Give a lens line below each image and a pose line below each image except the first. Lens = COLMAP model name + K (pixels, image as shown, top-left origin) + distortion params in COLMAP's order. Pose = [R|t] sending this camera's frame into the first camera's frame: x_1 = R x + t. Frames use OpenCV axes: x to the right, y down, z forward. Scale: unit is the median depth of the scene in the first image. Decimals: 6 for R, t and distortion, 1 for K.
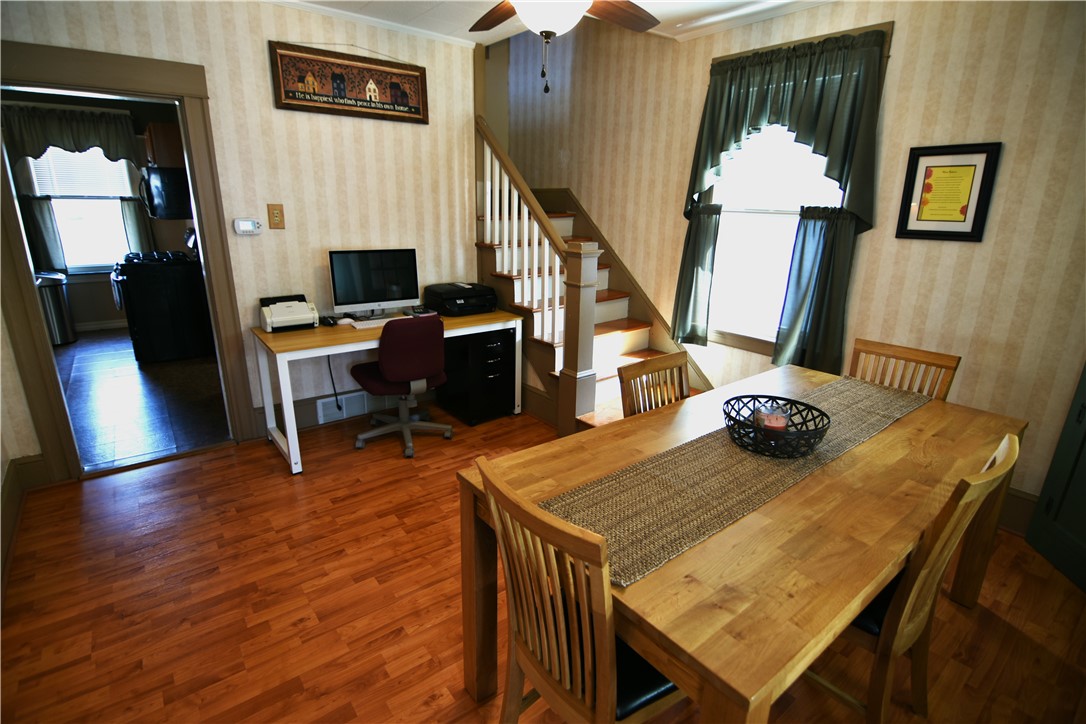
lens RADIAL K [[525.3, 0, 543.0], [0, 525.3, 362.0], [0, 0, 1]] dist [0.000365, -0.013953]
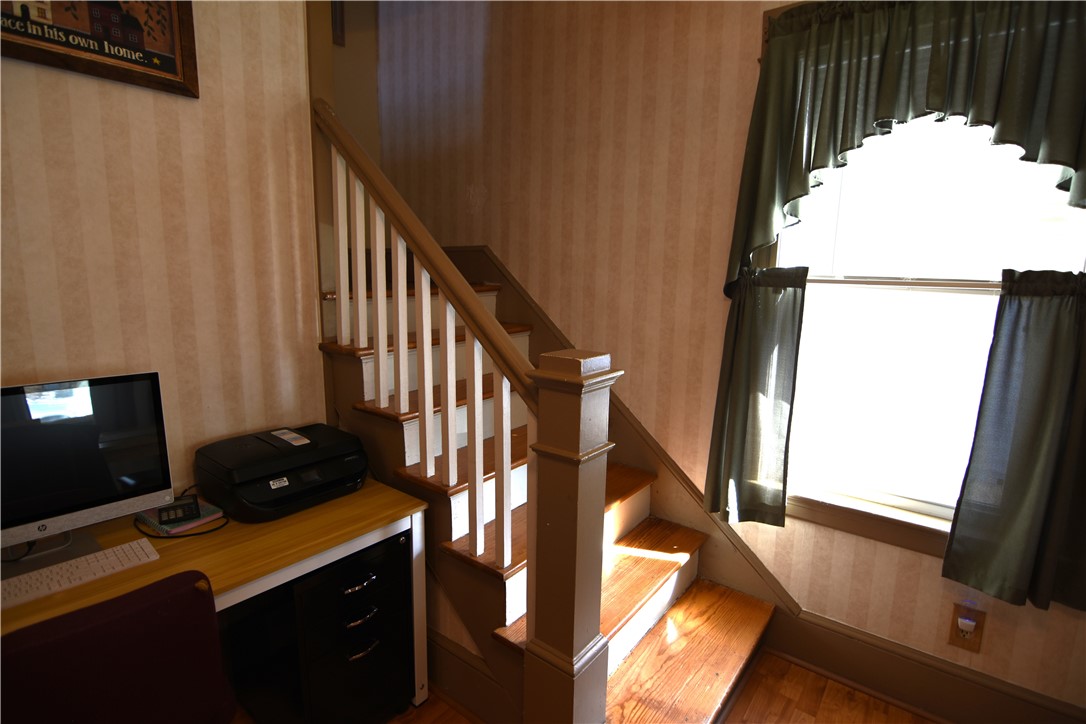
lens RADIAL K [[525.3, 0, 543.0], [0, 525.3, 362.0], [0, 0, 1]] dist [0.000365, -0.013953]
pose [[0.972903, -0.039662, 0.227785, -0.038414], [0.068413, 0.990445, -0.119746, -0.146425], [-0.220859, 0.132085, 0.966320, 0.508798]]
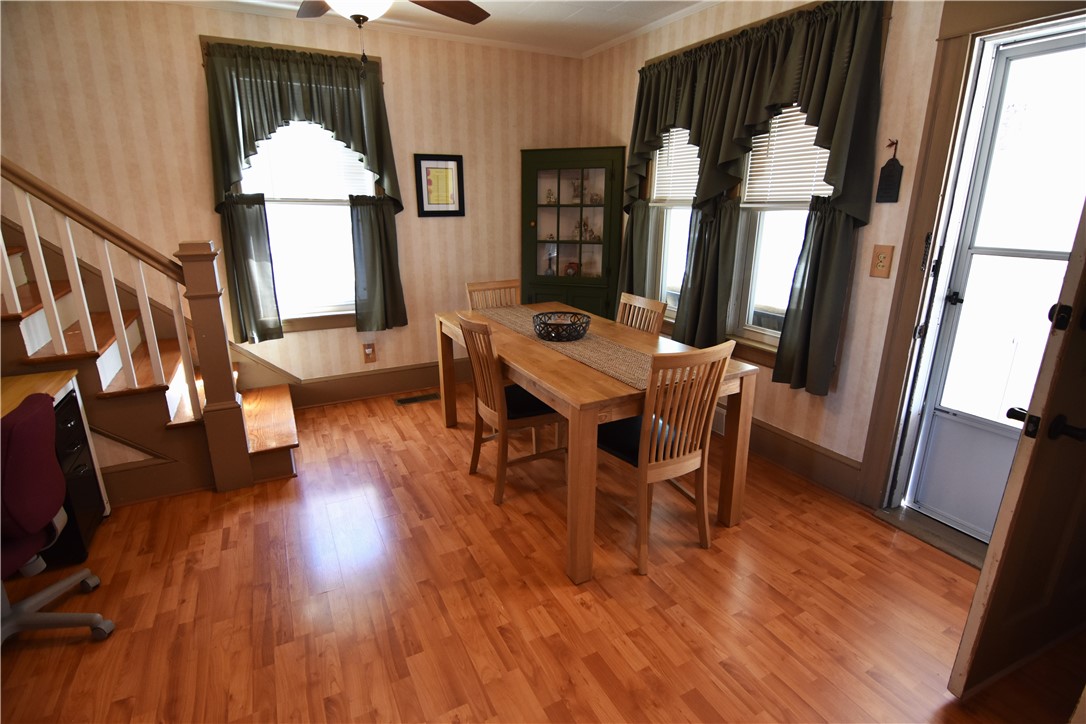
lens RADIAL K [[525.3, 0, 543.0], [0, 525.3, 362.0], [0, 0, 1]] dist [0.000365, -0.013953]
pose [[0.182823, -0.298984, 0.936581, -0.531377], [0.281871, 0.928585, 0.241409, -0.087010], [-0.941873, 0.219860, 0.254042, 0.292747]]
